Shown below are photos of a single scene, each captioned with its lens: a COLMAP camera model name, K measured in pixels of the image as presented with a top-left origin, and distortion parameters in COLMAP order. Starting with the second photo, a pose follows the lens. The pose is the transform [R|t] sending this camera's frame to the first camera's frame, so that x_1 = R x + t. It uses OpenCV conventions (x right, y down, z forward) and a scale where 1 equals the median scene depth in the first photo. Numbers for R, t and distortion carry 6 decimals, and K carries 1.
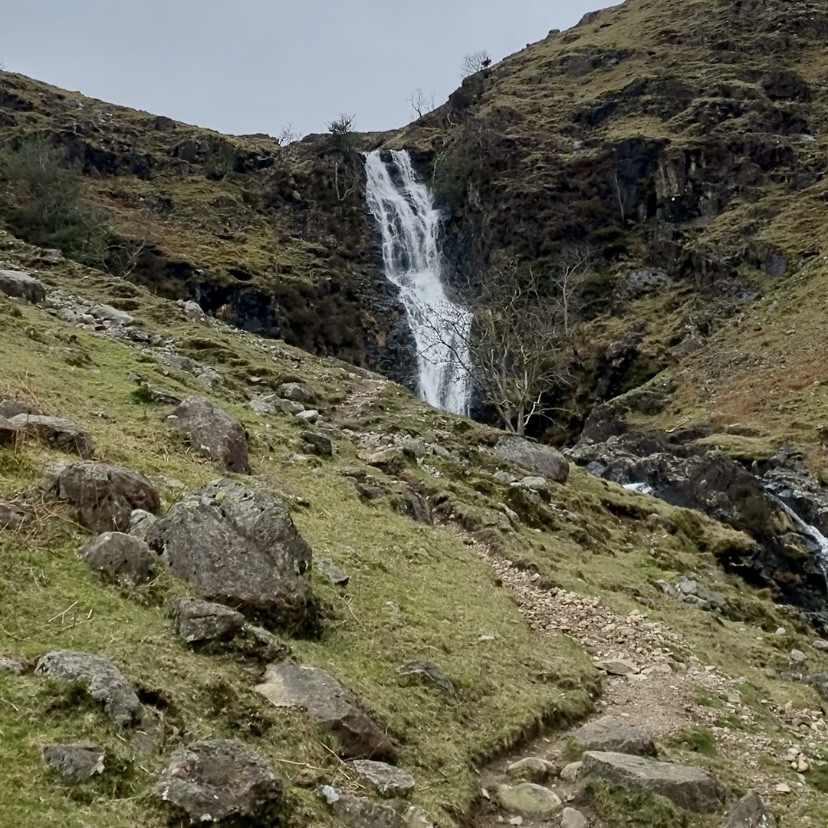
lens RADIAL K [[1201.3, 0, 414.0], [0, 1201.3, 414.0], [0, 0, 1]] dist [0.005118, 0.030335]
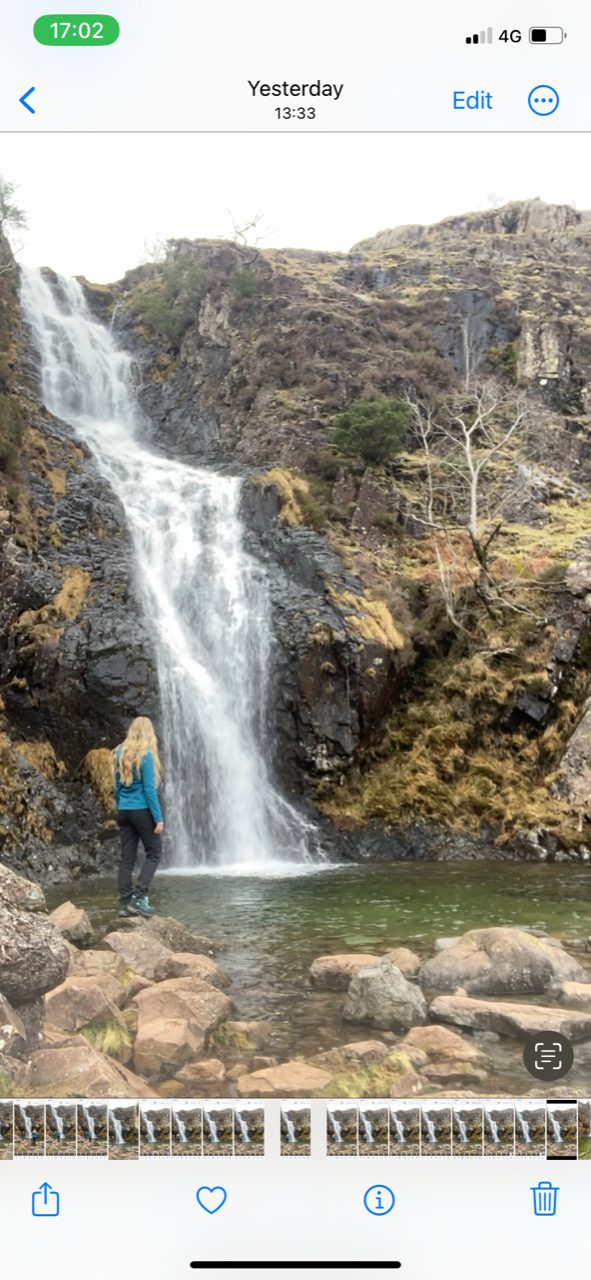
lens RADIAL K [[786.8, 0, 296.9], [0, 786.8, 653.0], [0, 0, 1]] dist [0.036945, 0.000810]
pose [[0.899896, 0.160444, 0.405518, -0.058378], [-0.154020, 0.986869, -0.048664, 0.010996], [-0.408001, -0.018665, 0.912791, 0.621291]]
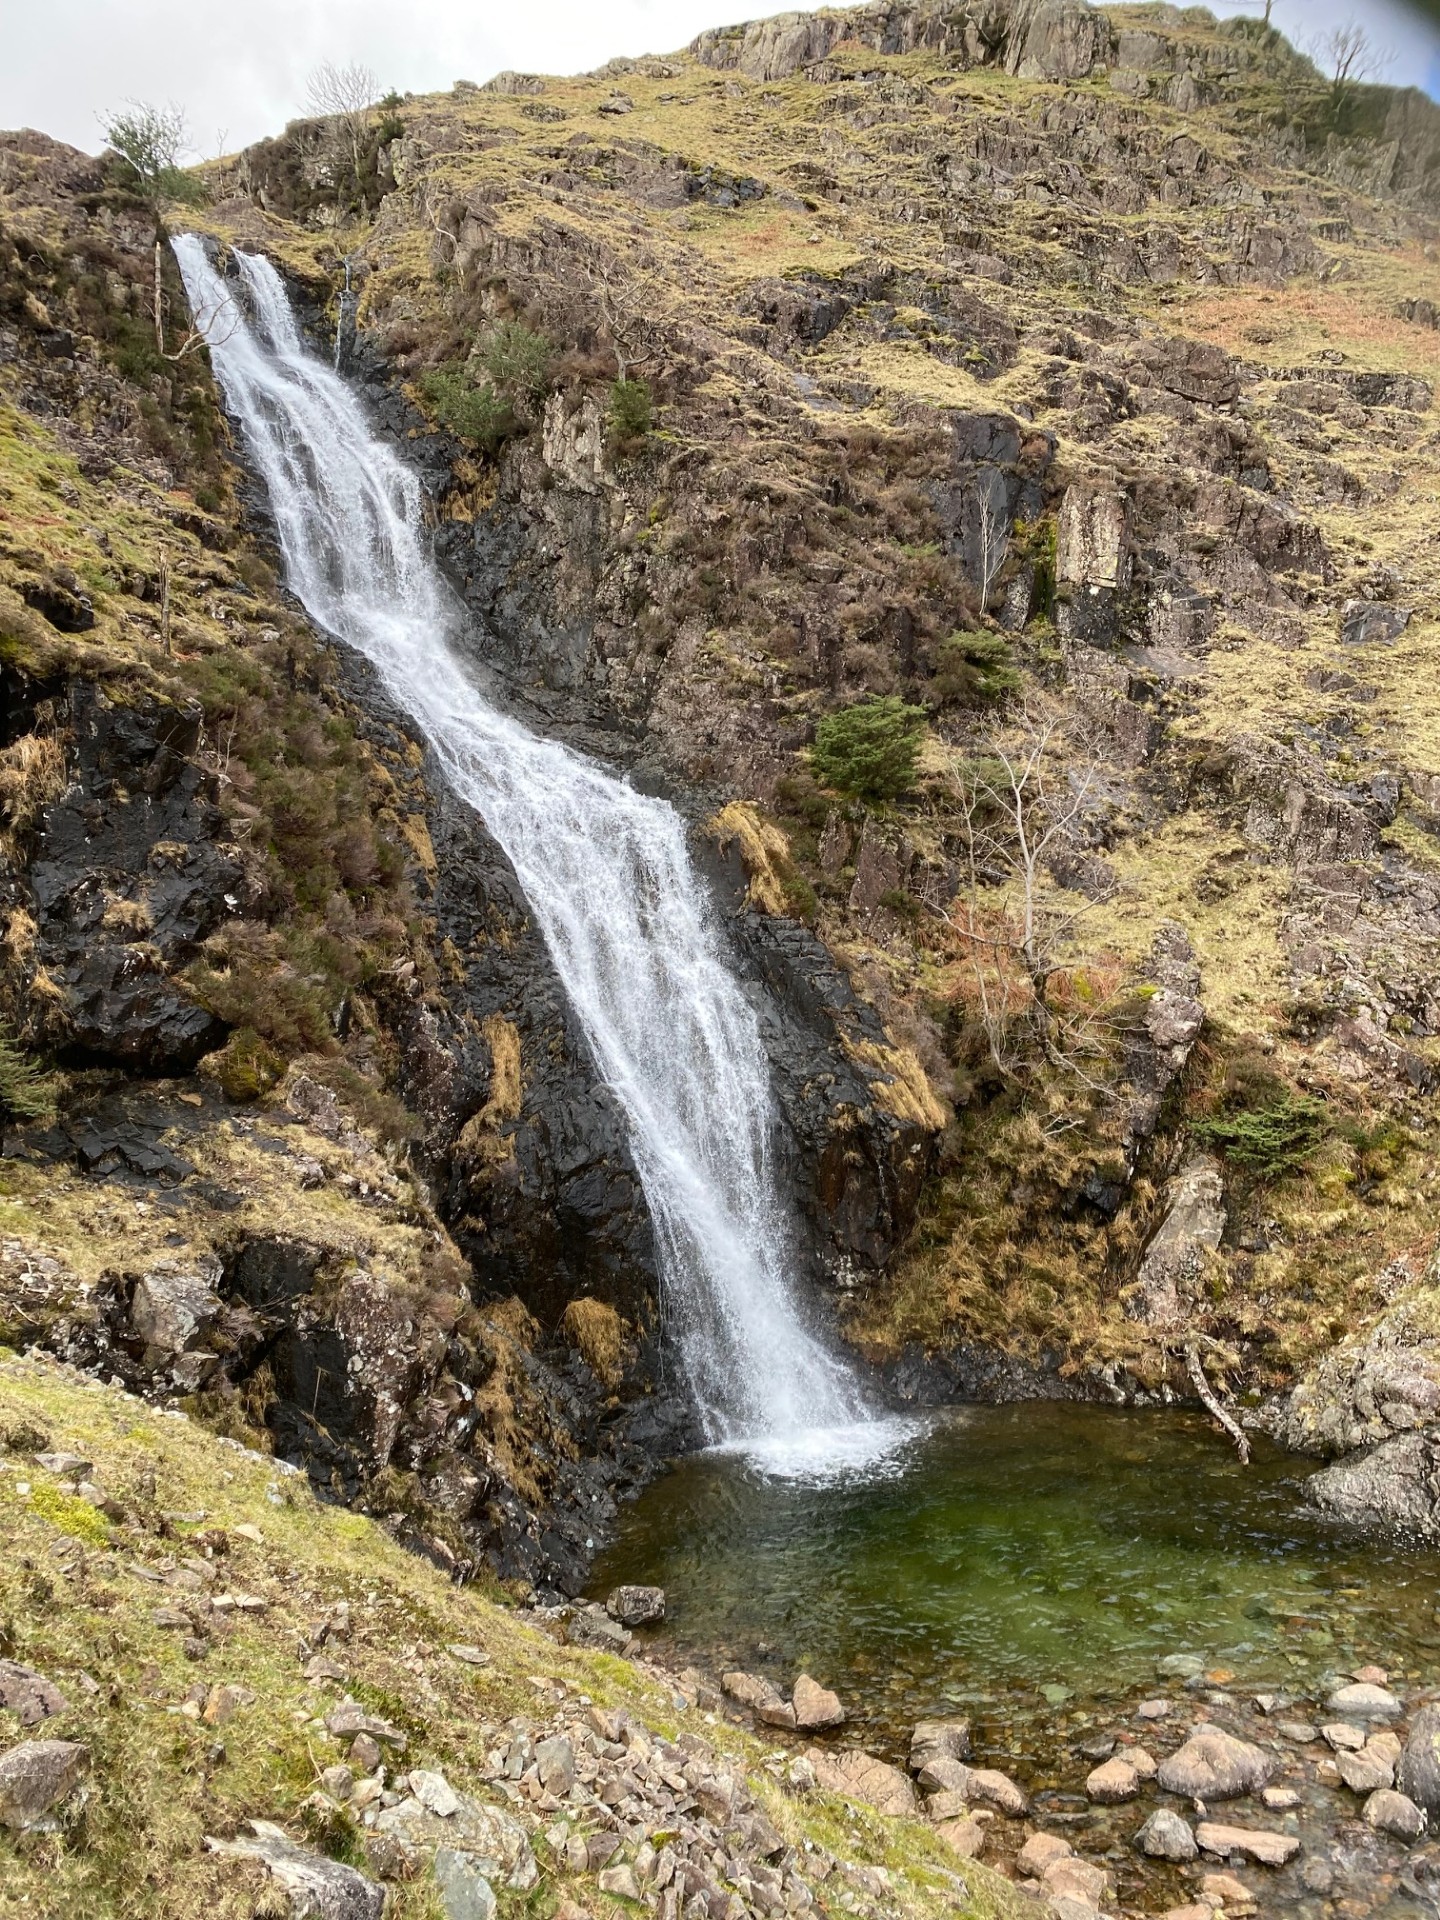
lens RADIAL K [[1474.5, 0, 720.0], [0, 1474.5, 960.0], [0, 0, 1]] dist [0.066075, -0.066893]
pose [[0.834438, 0.046921, 0.549101, -0.181606], [-0.143135, 0.980628, 0.133720, -0.094785], [-0.532189, -0.190177, 0.824989, 0.570596]]
